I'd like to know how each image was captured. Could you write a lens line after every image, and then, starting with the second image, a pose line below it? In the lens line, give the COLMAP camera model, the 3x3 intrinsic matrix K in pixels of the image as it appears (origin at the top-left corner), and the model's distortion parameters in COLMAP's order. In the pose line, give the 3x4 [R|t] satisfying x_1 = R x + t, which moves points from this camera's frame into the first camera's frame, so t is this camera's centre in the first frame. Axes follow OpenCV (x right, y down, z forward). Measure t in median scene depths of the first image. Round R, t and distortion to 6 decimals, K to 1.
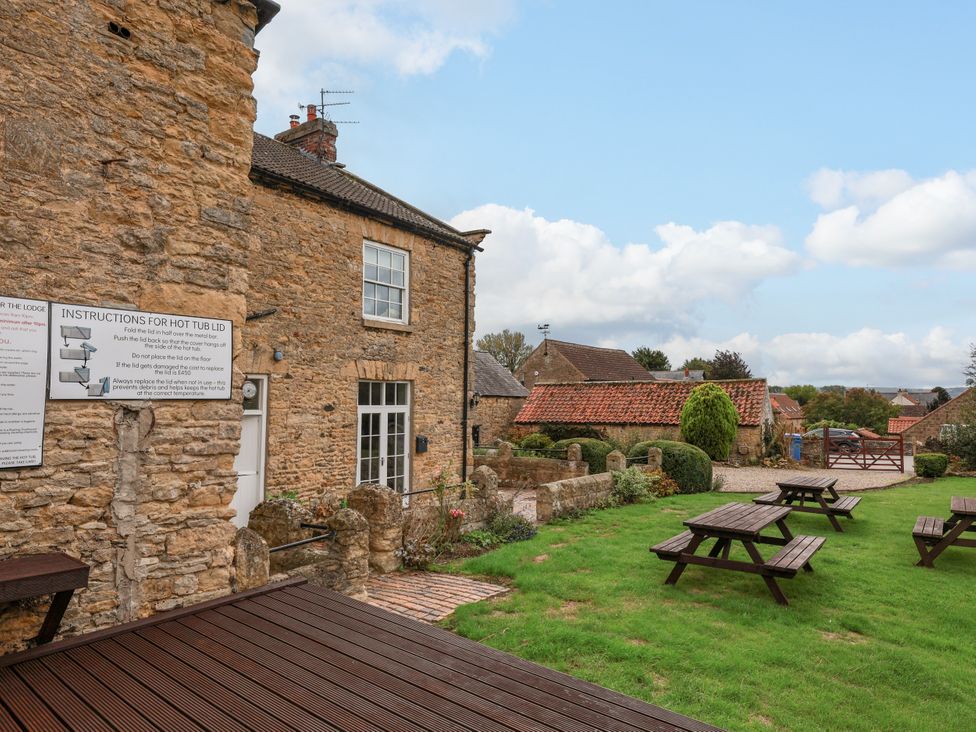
lens RADIAL K [[646.8, 0, 489.0], [0, 646.8, 363.9], [0, 0, 1]] dist [0.001776, -0.000258]
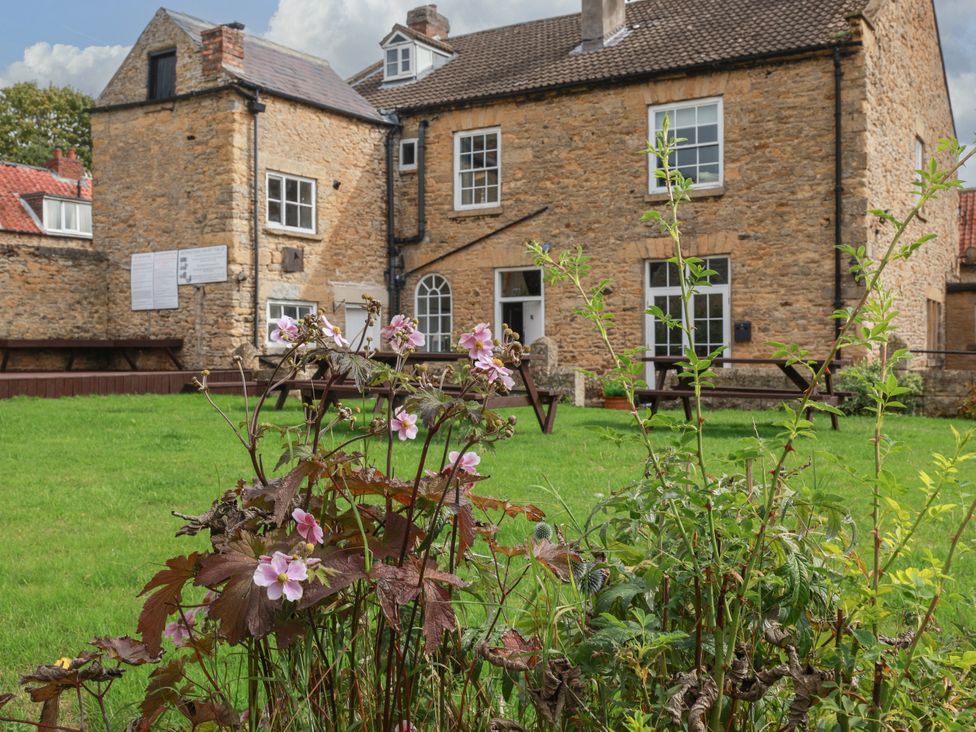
lens RADIAL K [[1009.5, 0, 492.2], [0, 1009.5, 360.4], [0, 0, 1]] dist [-0.003683, 0.004367]
pose [[0.066707, -0.003522, -0.997766, 1.312658], [0.064807, 0.997898, 0.000810, 0.162182], [0.995666, -0.064716, 0.066795, 0.708766]]
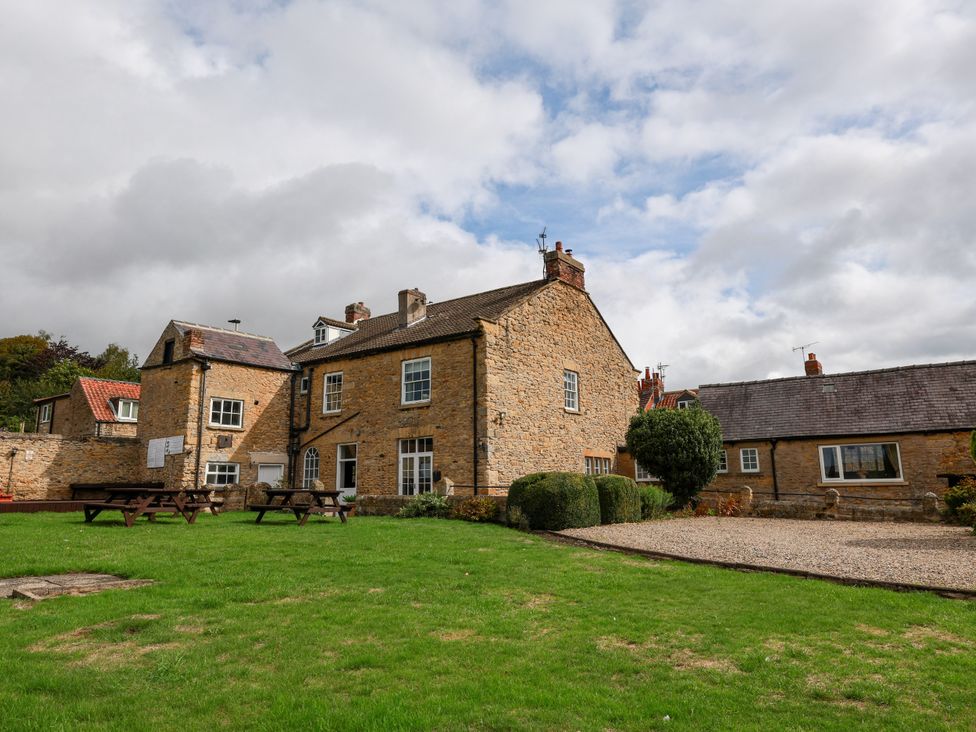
lens RADIAL K [[646.8, 0, 489.0], [0, 646.8, 363.9], [0, 0, 1]] dist [0.001776, -0.000258]
pose [[-0.022159, -0.201054, -0.979330, 1.700462], [0.071366, 0.976753, -0.202139, 0.213985], [0.997204, -0.074370, -0.007296, 1.351736]]
